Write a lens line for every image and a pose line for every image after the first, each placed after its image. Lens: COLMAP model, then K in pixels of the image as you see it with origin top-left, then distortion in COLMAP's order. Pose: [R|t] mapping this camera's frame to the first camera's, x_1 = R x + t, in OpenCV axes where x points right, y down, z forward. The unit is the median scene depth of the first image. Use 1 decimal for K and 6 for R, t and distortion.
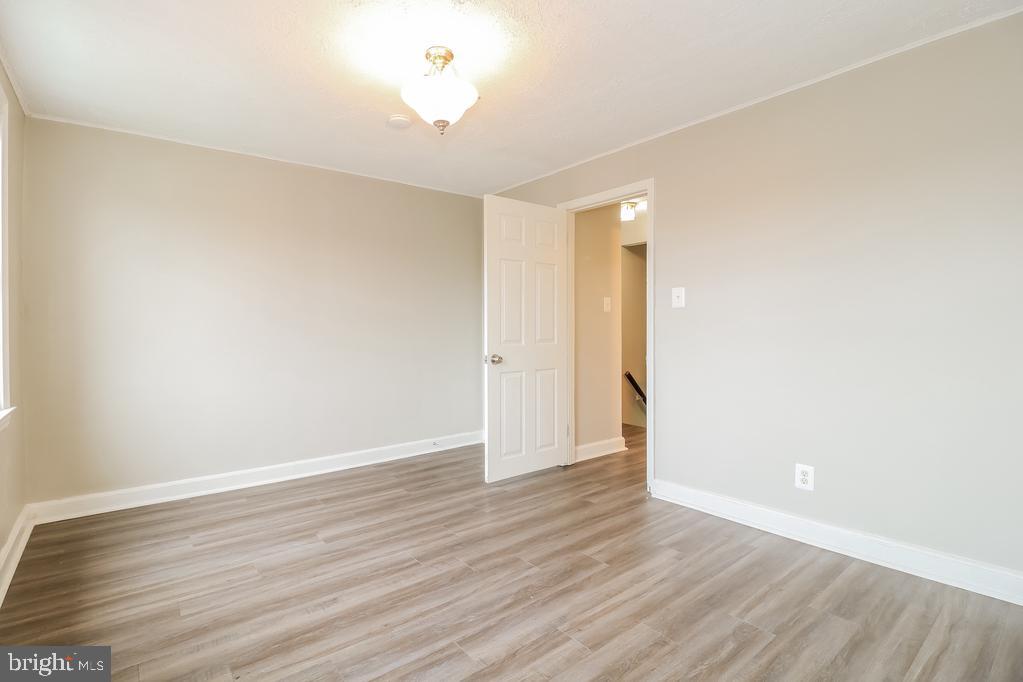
lens RADIAL K [[485.1, 0, 509.7], [0, 485.1, 338.0], [0, 0, 1]] dist [-0.001935, -0.001556]
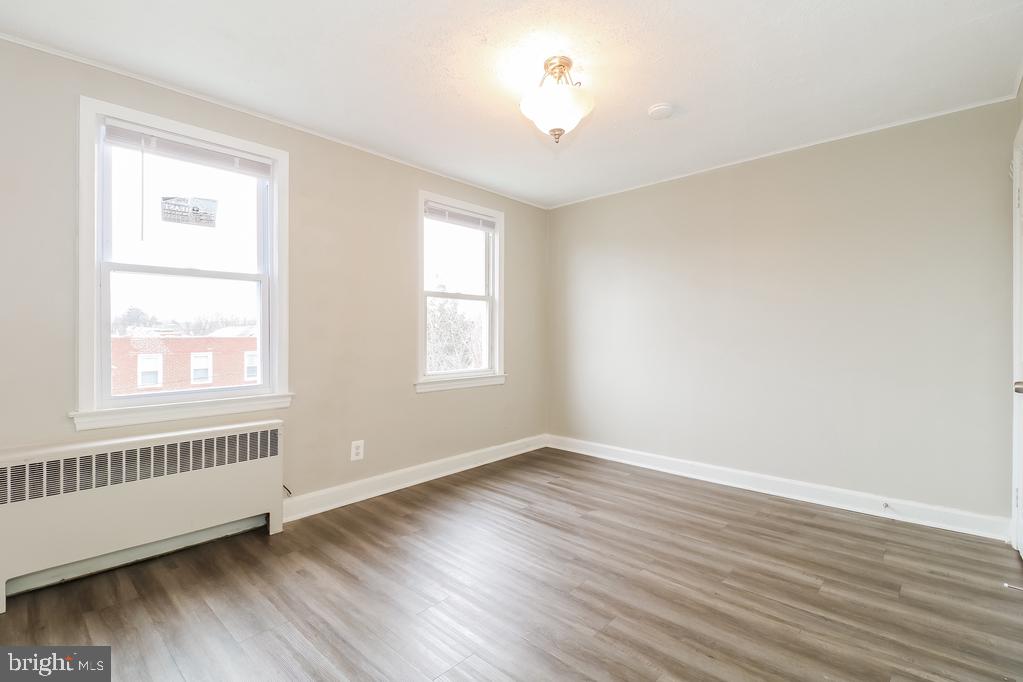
lens RADIAL K [[485.1, 0, 511.2], [0, 485.1, 335.7], [0, 0, 1]] dist [-0.001935, -0.001556]
pose [[0.135676, 0.009154, -0.990711, 0.622935], [-0.024267, 0.999688, 0.005913, -0.008525], [0.990456, 0.023239, 0.135856, 0.571302]]
